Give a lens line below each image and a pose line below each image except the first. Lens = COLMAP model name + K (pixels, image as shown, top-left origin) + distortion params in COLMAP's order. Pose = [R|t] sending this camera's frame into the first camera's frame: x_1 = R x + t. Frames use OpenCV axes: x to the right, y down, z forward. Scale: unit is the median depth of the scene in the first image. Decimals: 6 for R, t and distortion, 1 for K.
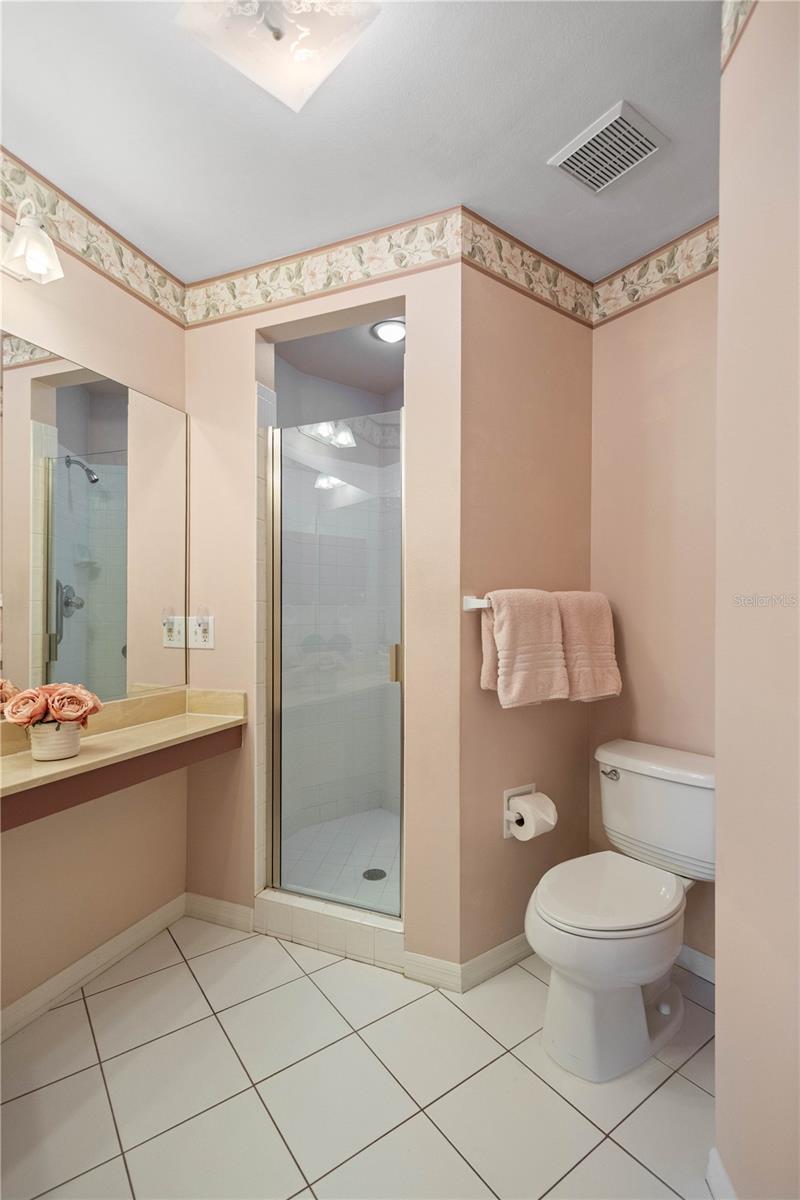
lens RADIAL K [[552.0, 0, 397.0], [0, 552.0, 605.2], [0, 0, 1]] dist [0.014889, -0.005318]
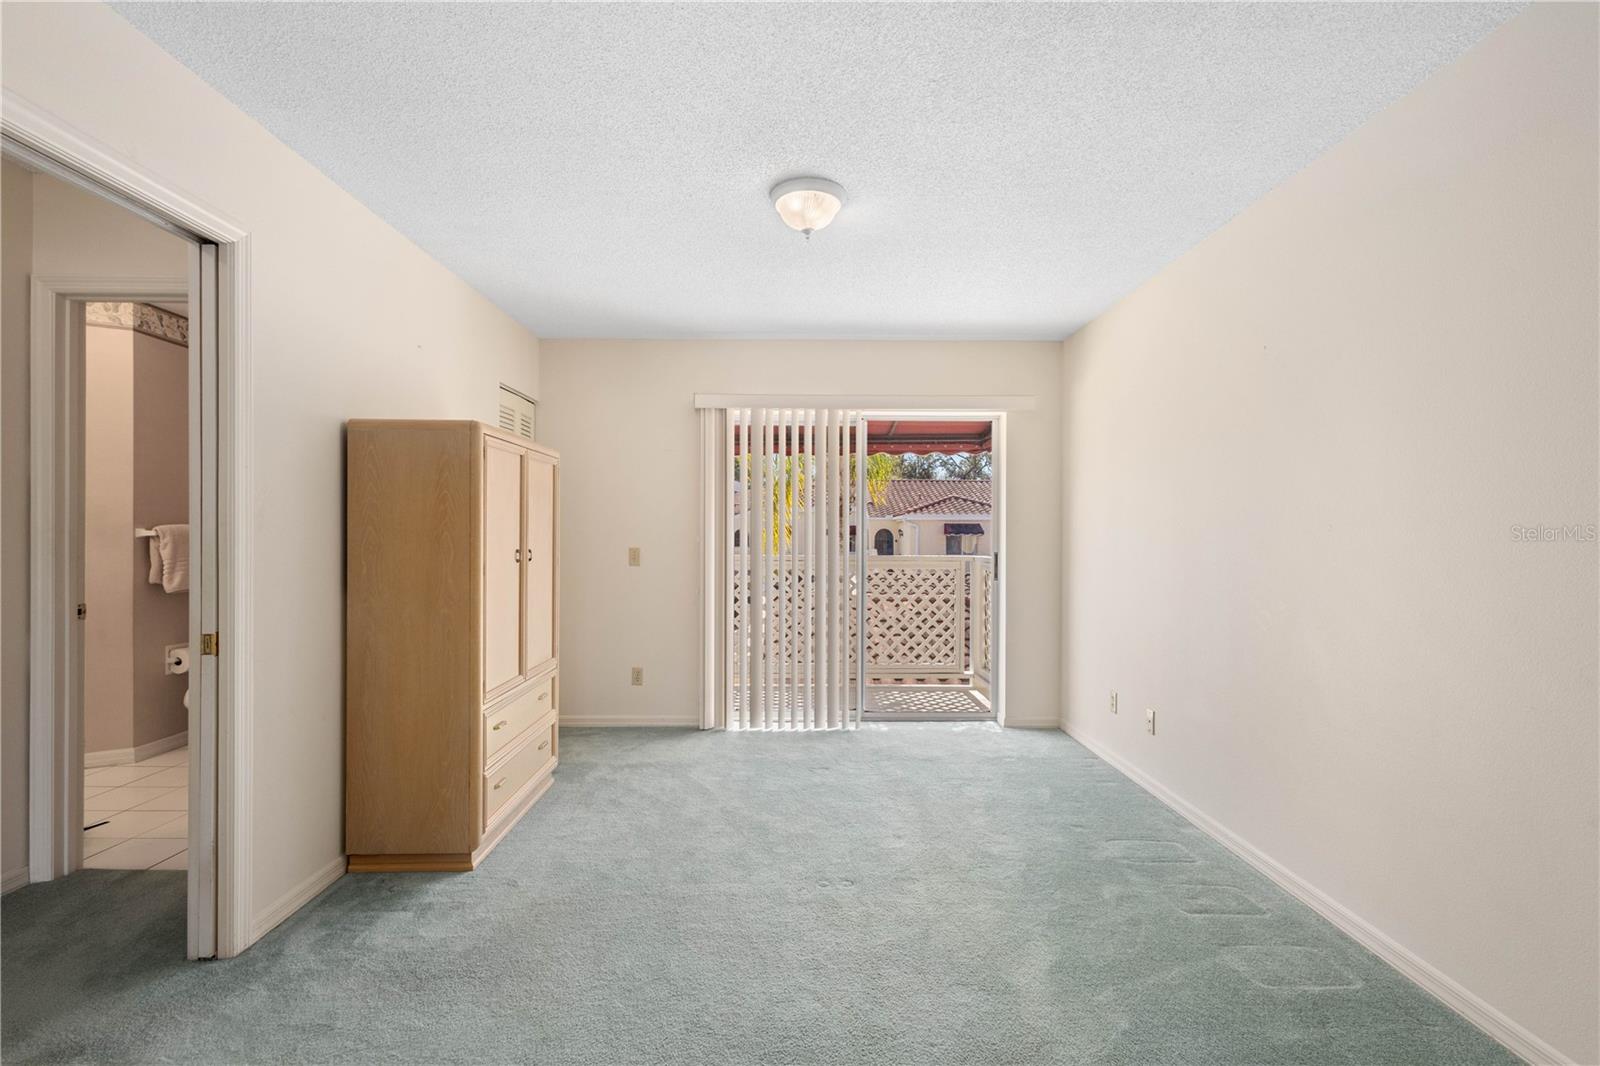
lens RADIAL K [[736.1, 0, 801.3], [0, 736.1, 539.9], [0, 0, 1]] dist [0.014889, -0.005318]
pose [[0.582085, -0.003914, 0.813118, -0.534251], [-0.001633, 0.999981, 0.005983, 0.000931], [-0.813126, -0.004811, 0.582068, -1.947258]]
